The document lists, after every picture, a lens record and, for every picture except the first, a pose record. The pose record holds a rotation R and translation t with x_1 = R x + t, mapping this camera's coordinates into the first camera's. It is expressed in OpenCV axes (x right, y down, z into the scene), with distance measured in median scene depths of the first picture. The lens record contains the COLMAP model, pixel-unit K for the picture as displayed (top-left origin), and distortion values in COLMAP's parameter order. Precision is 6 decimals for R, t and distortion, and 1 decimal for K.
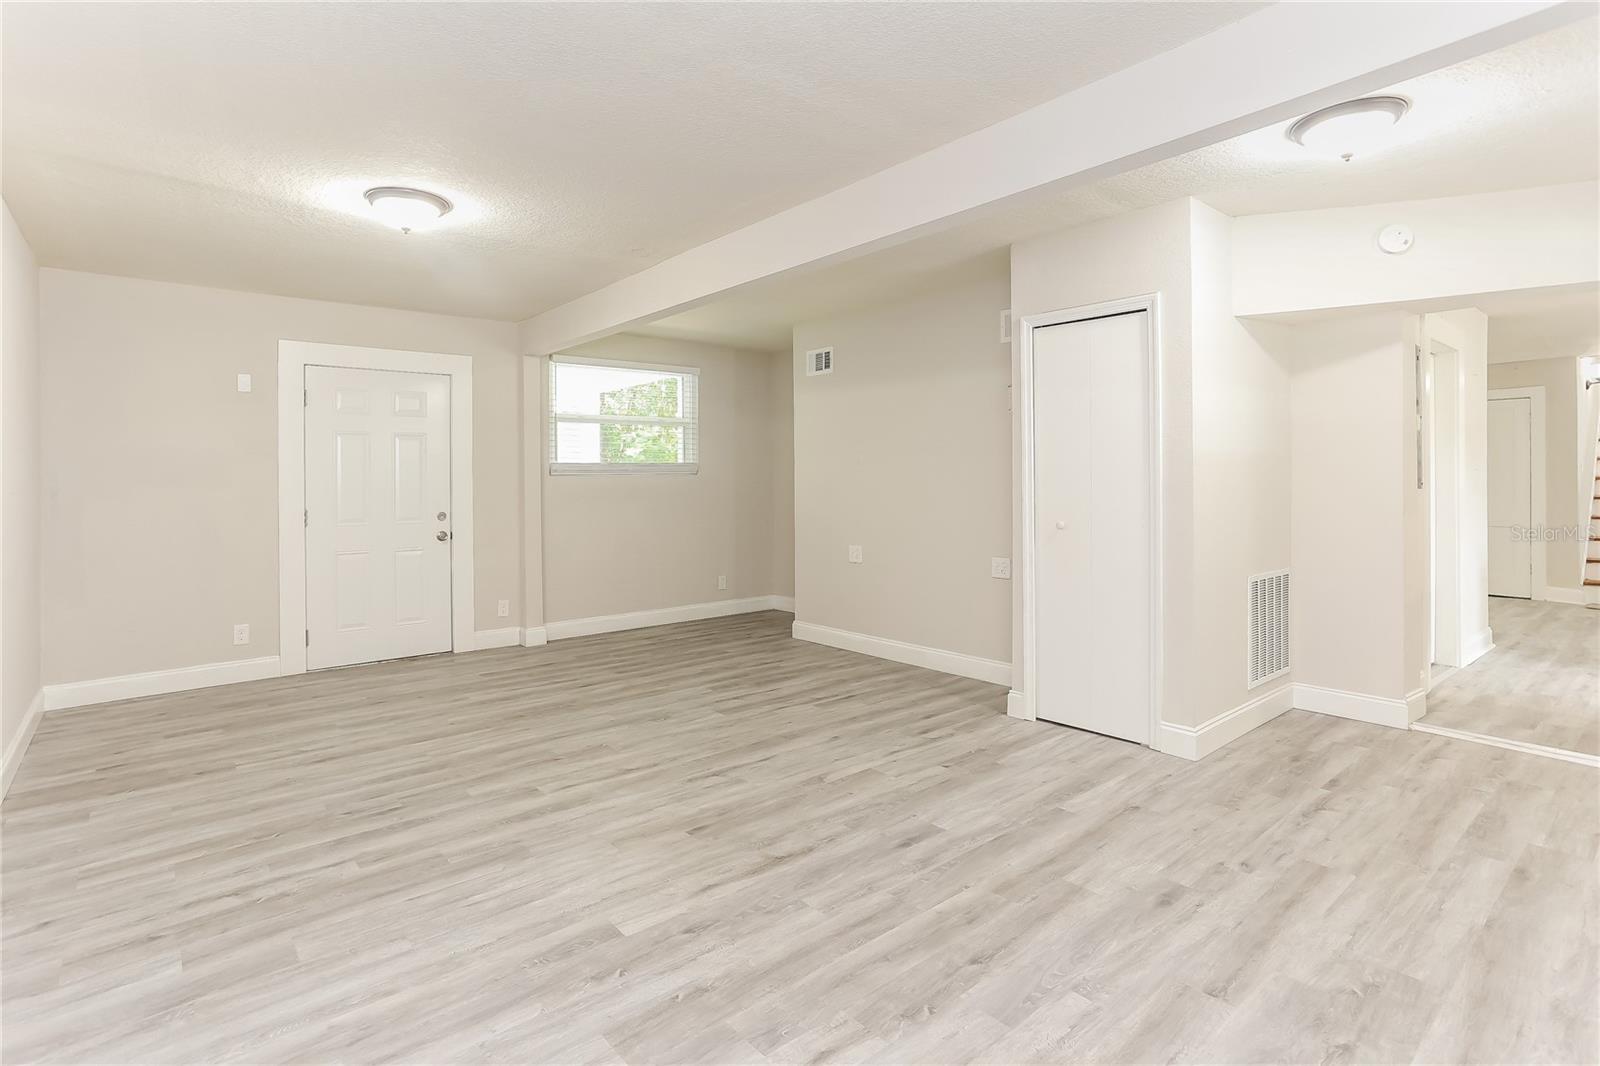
lens RADIAL K [[791.4, 0, 808.9], [0, 791.4, 528.6], [0, 0, 1]] dist [-0.001780, 0.017700]
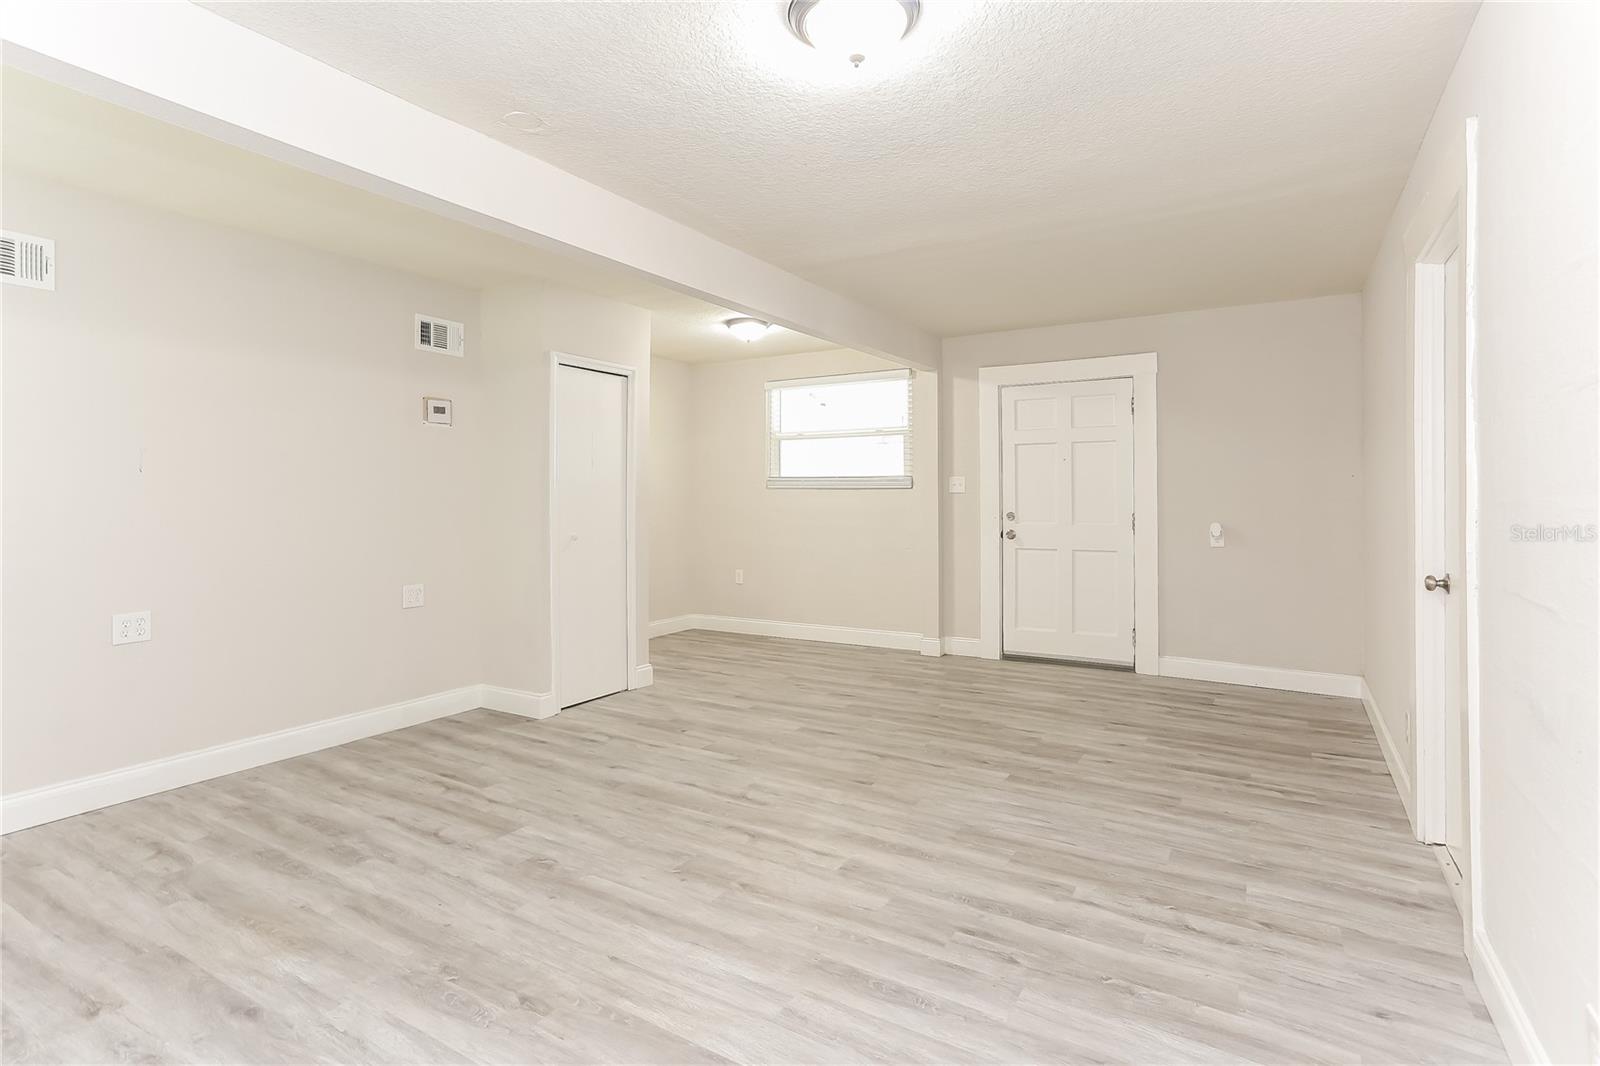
lens RADIAL K [[791.4, 0, 808.9], [0, 791.4, 528.6], [0, 0, 1]] dist [-0.001780, 0.017700]
pose [[-0.334655, -0.017176, 0.942184, -1.325839], [0.056066, 0.997700, 0.038103, -0.053659], [-0.940671, 0.065576, -0.332922, 1.565954]]
